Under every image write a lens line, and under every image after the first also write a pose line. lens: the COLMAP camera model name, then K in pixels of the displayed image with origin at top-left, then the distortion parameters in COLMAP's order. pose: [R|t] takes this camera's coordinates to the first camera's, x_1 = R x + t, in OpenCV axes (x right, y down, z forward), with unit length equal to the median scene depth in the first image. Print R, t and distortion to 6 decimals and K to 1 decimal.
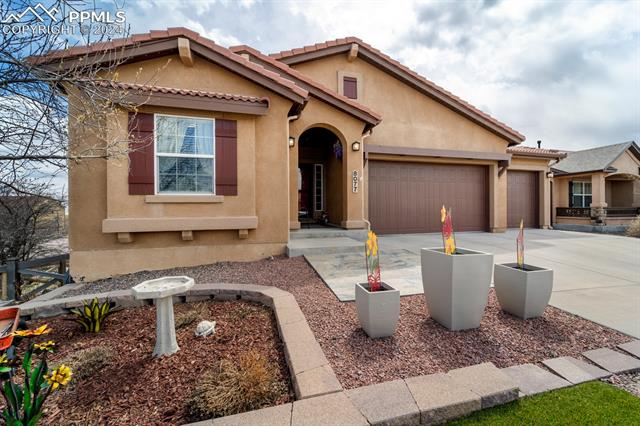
lens RADIAL K [[259.0, 0, 320.3], [0, 259.0, 209.3], [0, 0, 1]] dist [0.003436, -0.001724]
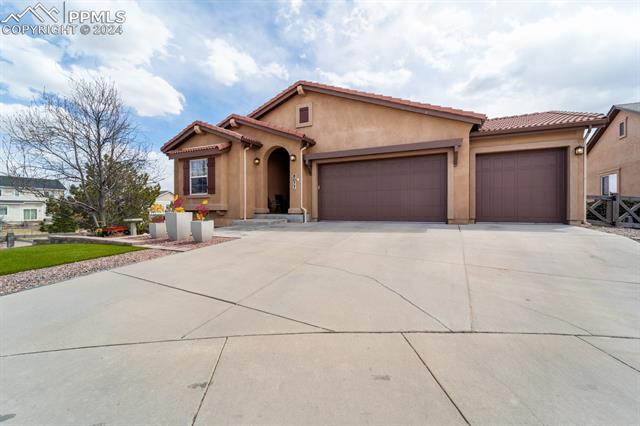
lens RADIAL K [[259.0, 0, 320.3], [0, 259.0, 210.8], [0, 0, 1]] dist [0.003436, -0.001724]
pose [[0.764328, 0.006711, -0.644793, 1.148727], [-0.001891, 0.999965, 0.008165, 0.043763], [0.644825, -0.005022, 0.764314, -0.026681]]
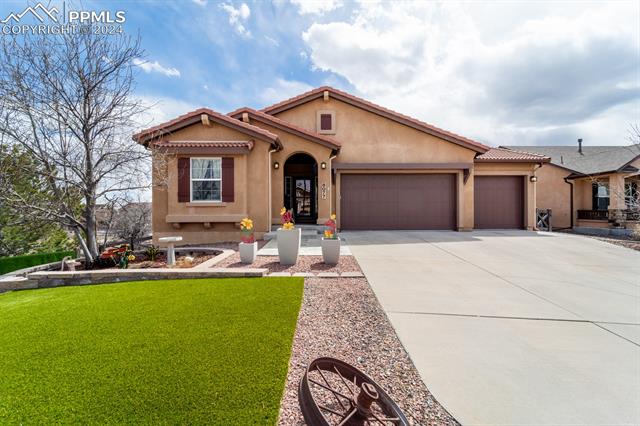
lens RADIAL K [[259.0, 0, 321.1], [0, 259.0, 214.1], [0, 0, 1]] dist [0.003436, -0.001724]
pose [[0.967615, 0.002041, -0.252423, 0.454895], [-0.001813, 0.999998, 0.001134, 0.015654], [0.252424, -0.000640, 0.967616, -0.339703]]
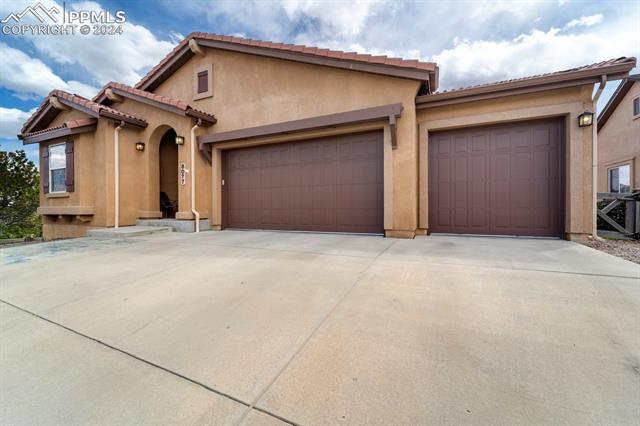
lens RADIAL K [[259.0, 0, 321.6], [0, 259.0, 208.2], [0, 0, 1]] dist [0.003436, -0.001724]
pose [[0.765805, 0.006112, -0.643044, 1.185225], [0.000565, 0.999948, 0.010177, 0.018331], [0.643072, -0.008157, 0.765762, 0.537679]]
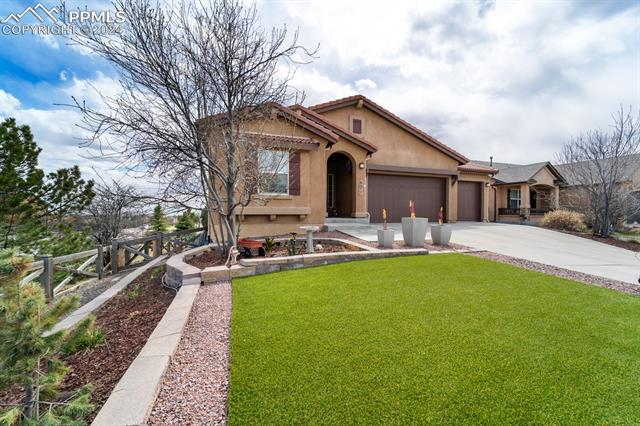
lens RADIAL K [[259.0, 0, 322.8], [0, 259.0, 213.2], [0, 0, 1]] dist [0.003436, -0.001724]
pose [[0.996887, 0.008927, 0.078340, -0.211443], [-0.009388, 0.999941, 0.005528, 0.039000], [-0.078286, -0.006247, 0.996911, -0.536870]]
